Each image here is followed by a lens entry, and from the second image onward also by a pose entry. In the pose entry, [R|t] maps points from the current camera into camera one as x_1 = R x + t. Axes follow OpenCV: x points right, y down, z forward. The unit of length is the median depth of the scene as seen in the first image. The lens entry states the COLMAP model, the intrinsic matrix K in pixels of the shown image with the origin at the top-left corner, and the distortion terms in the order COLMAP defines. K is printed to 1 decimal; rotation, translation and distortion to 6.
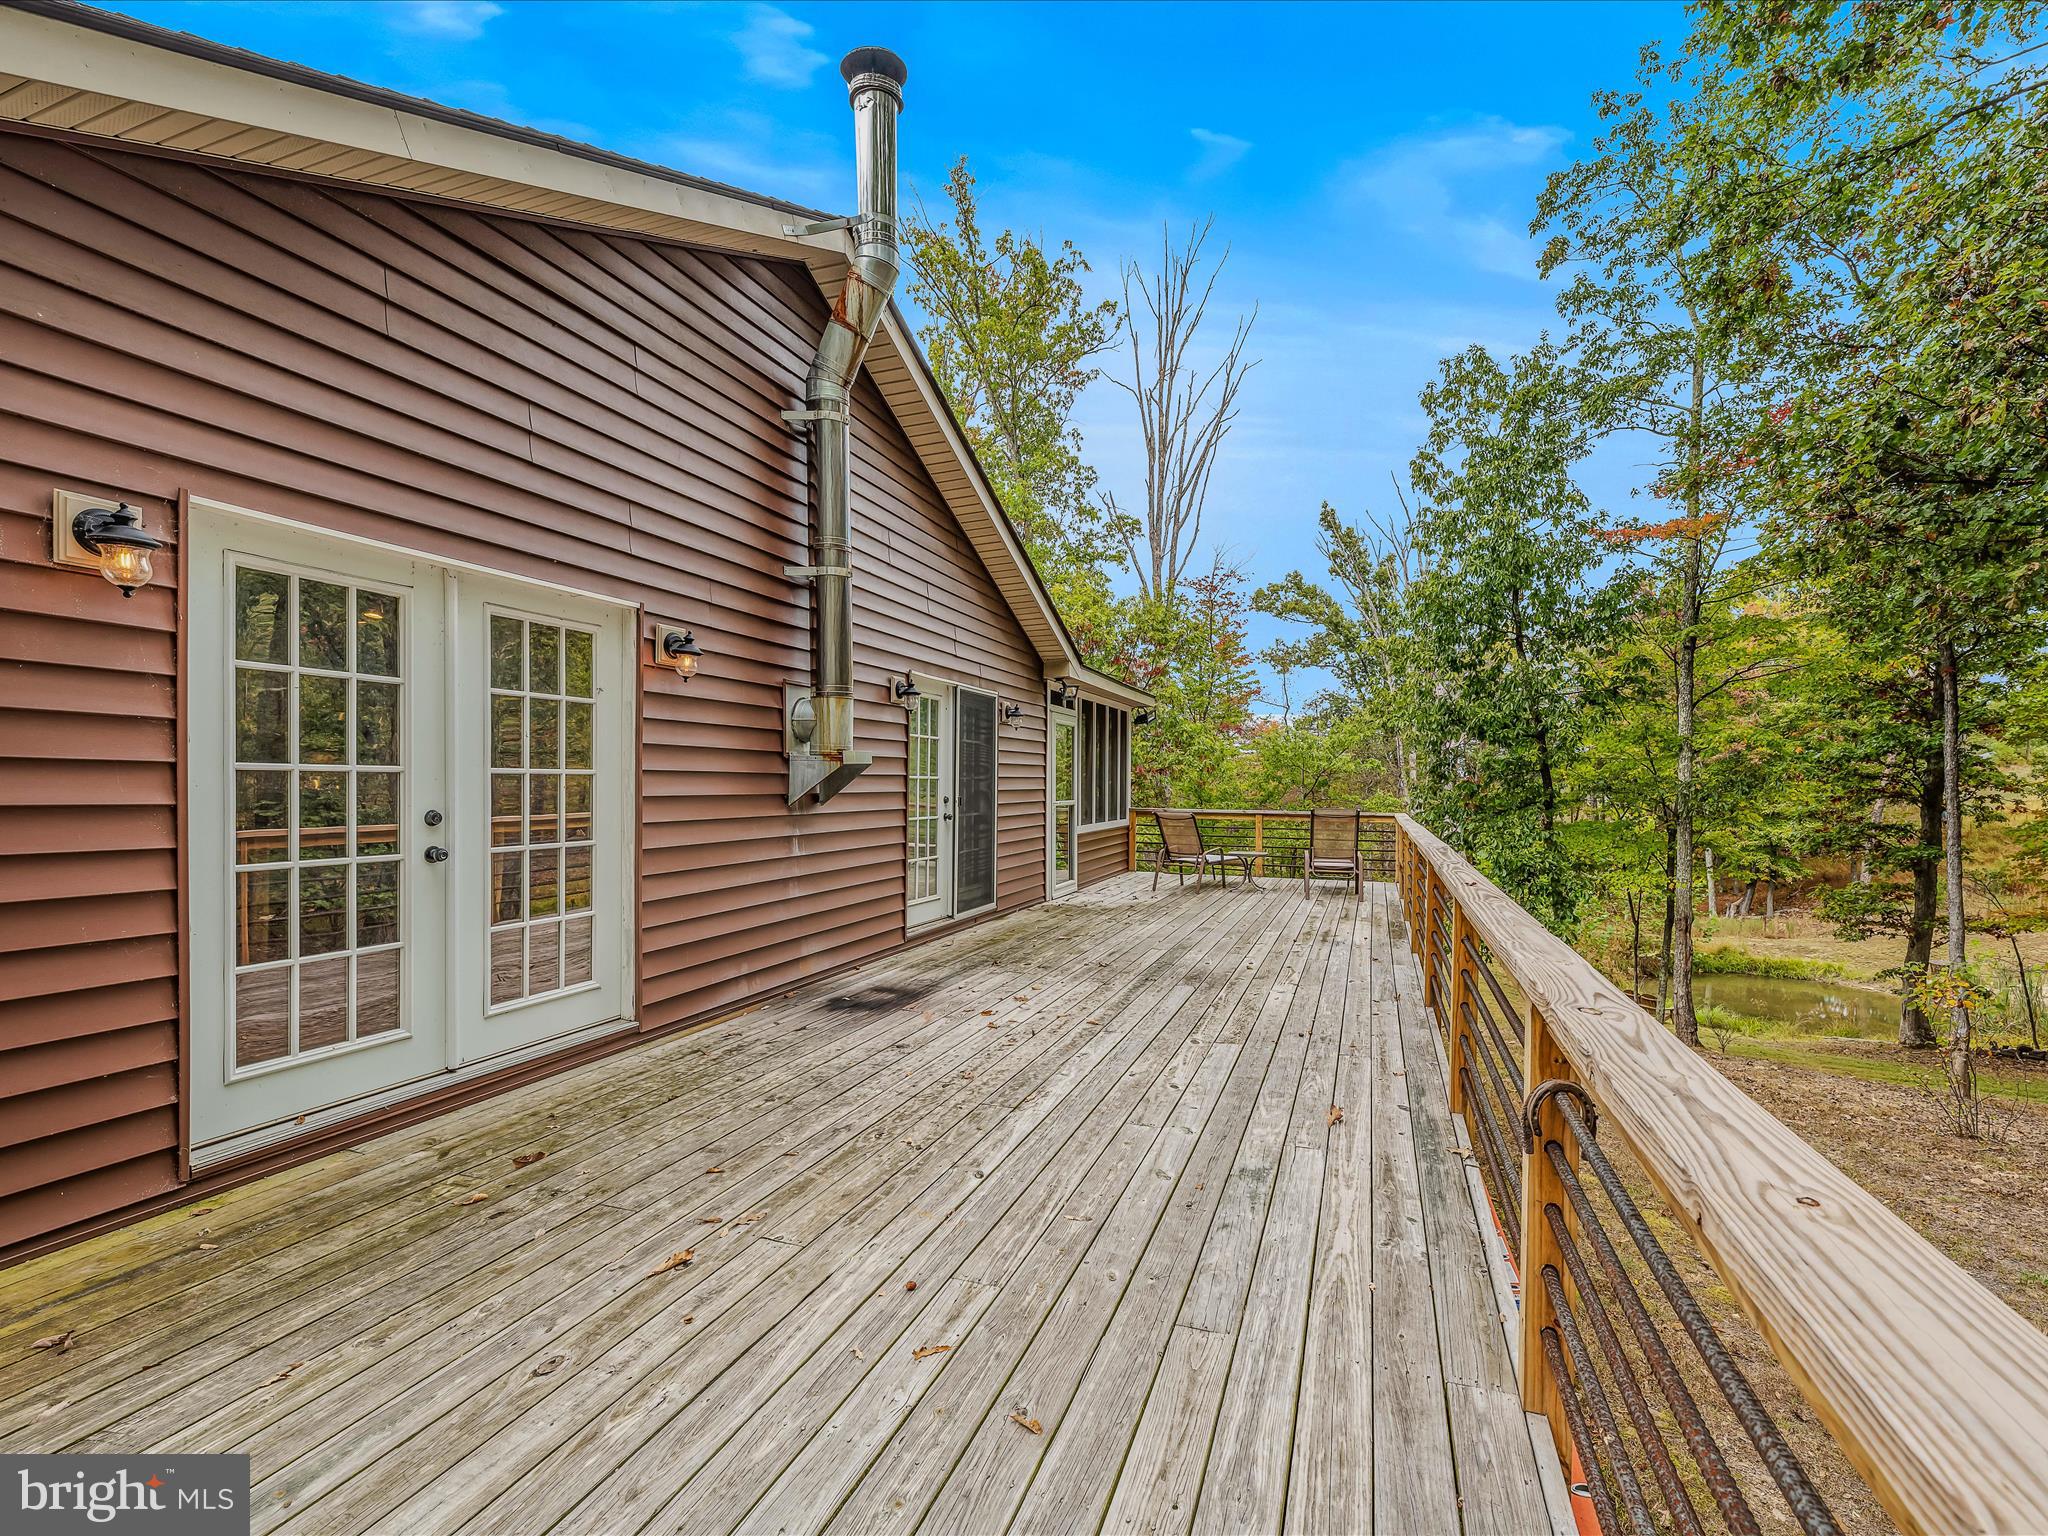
lens RADIAL K [[936.3, 0, 1029.9], [0, 936.3, 789.9], [0, 0, 1]] dist [0.002495, 0.000017]
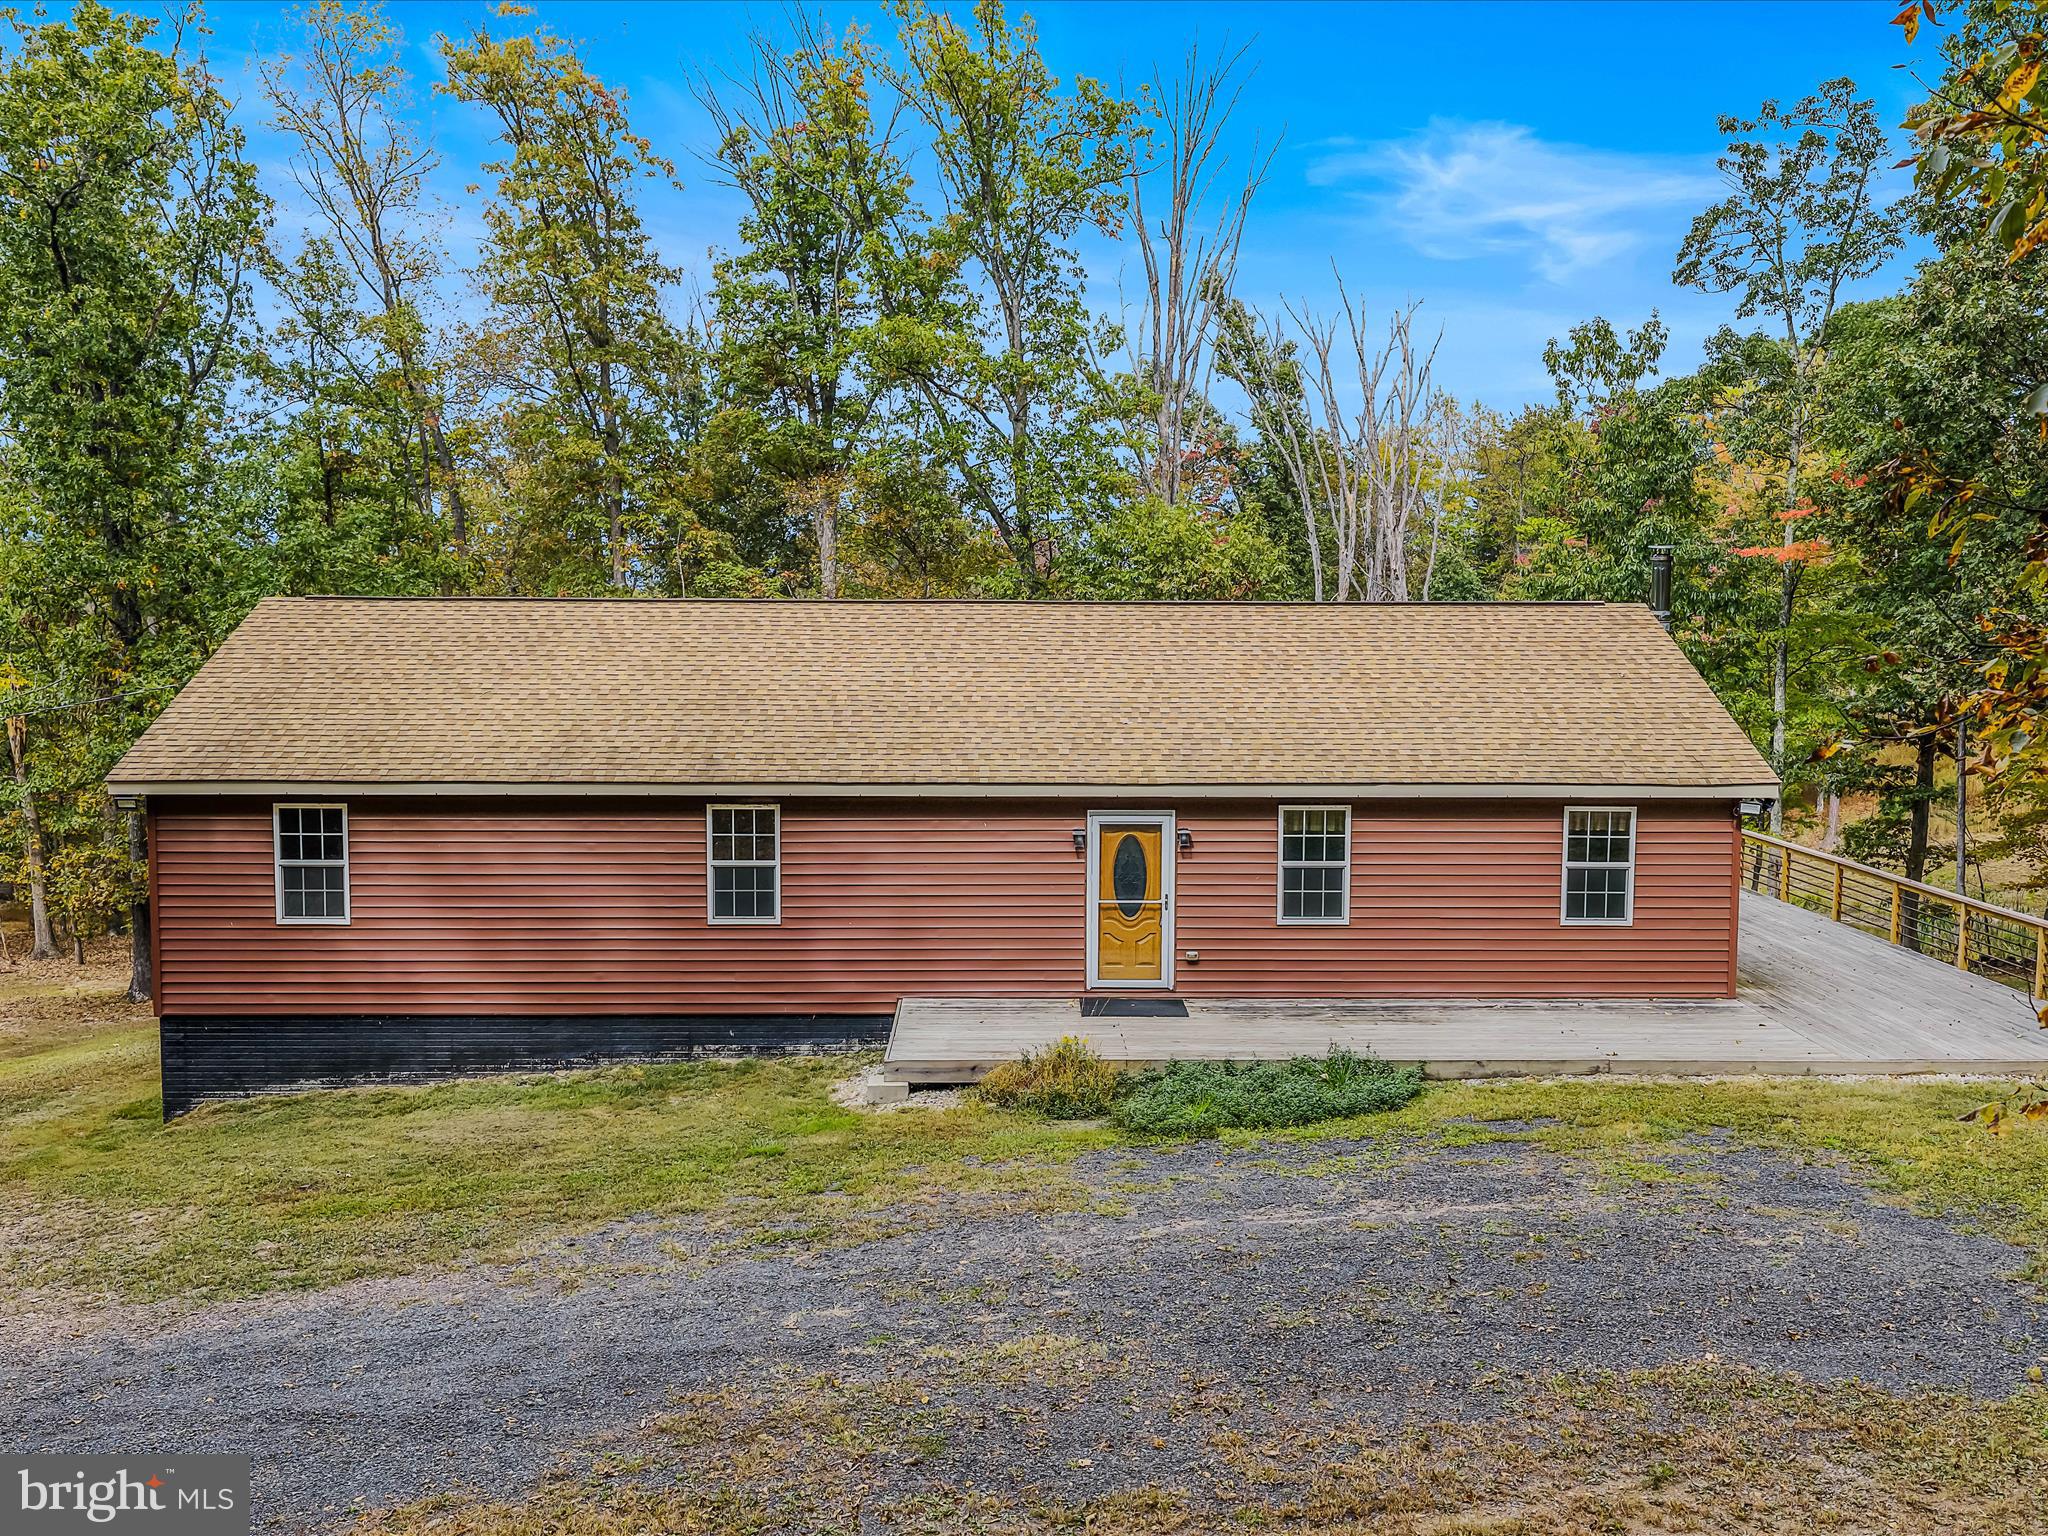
lens RADIAL K [[2002.5, 0, 1024.0], [0, 2002.5, 768.0], [0, 0, 1]] dist [0.005792, -0.003448]
pose [[0.927254, -0.037357, 0.372564, -3.632105], [0.006615, 0.996490, 0.083456, -0.657374], [-0.374374, -0.074920, 0.924246, -3.181991]]
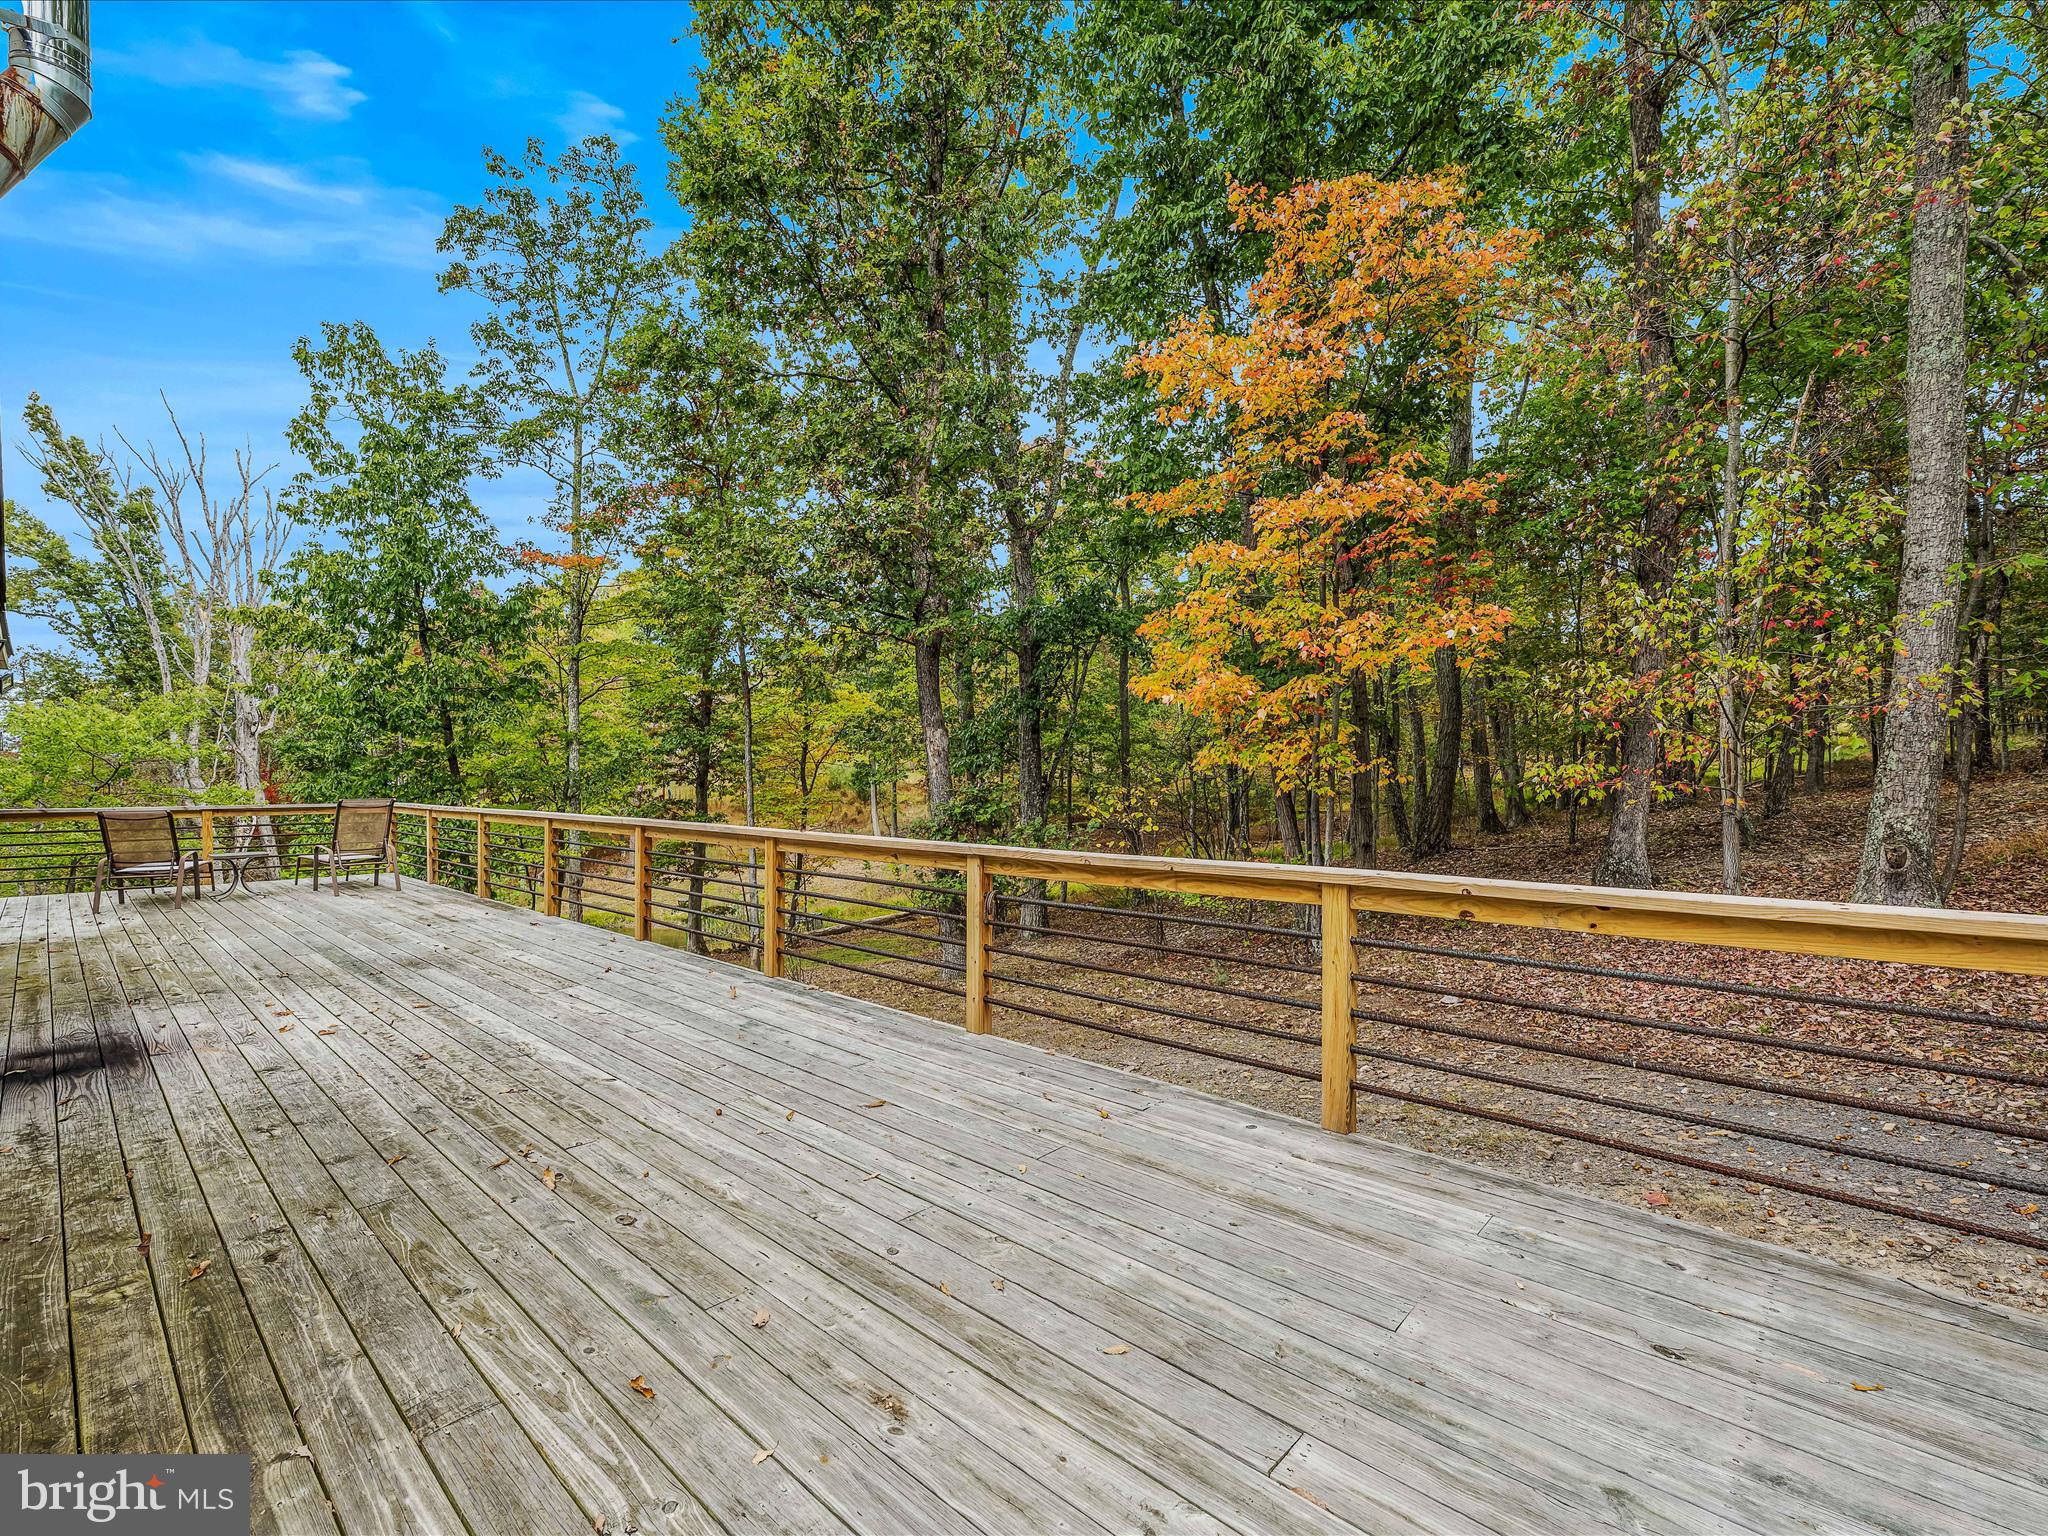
lens RADIAL K [[923.0, 0, 1025.7], [0, 923.0, 772.9], [0, 0, 1]] dist [0.000906, 0.000261]
pose [[0.387738, -0.007627, 0.921738, -0.555546], [0.012209, 0.999921, 0.003138, -0.002767], [-0.921689, 0.010037, 0.387800, -0.008361]]
